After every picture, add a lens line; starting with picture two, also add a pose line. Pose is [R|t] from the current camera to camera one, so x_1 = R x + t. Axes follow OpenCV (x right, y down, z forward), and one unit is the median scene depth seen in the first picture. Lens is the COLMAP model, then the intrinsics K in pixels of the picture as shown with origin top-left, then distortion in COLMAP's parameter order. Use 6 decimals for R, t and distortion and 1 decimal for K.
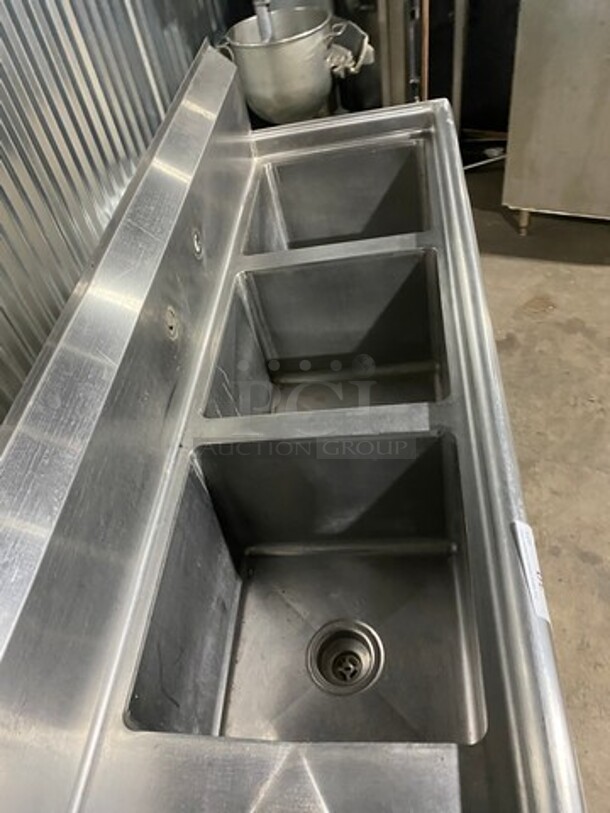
lens RADIAL K [[616.0, 0, 305.4], [0, 616.0, 407.4], [0, 0, 1]] dist [0.023274, -0.011447]
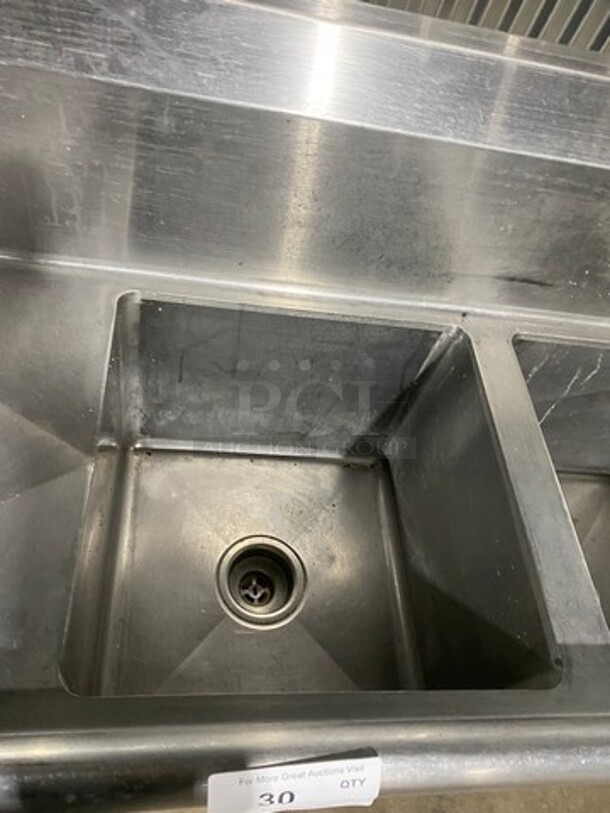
lens RADIAL K [[616.0, 0, 304.8], [0, 616.0, 407.0], [0, 0, 1]] dist [0.023274, -0.011447]
pose [[0.088392, 0.915911, -0.391528, 0.190062], [-0.869755, 0.262554, 0.417842, -0.056411], [0.485503, 0.303599, 0.819826, 0.296209]]
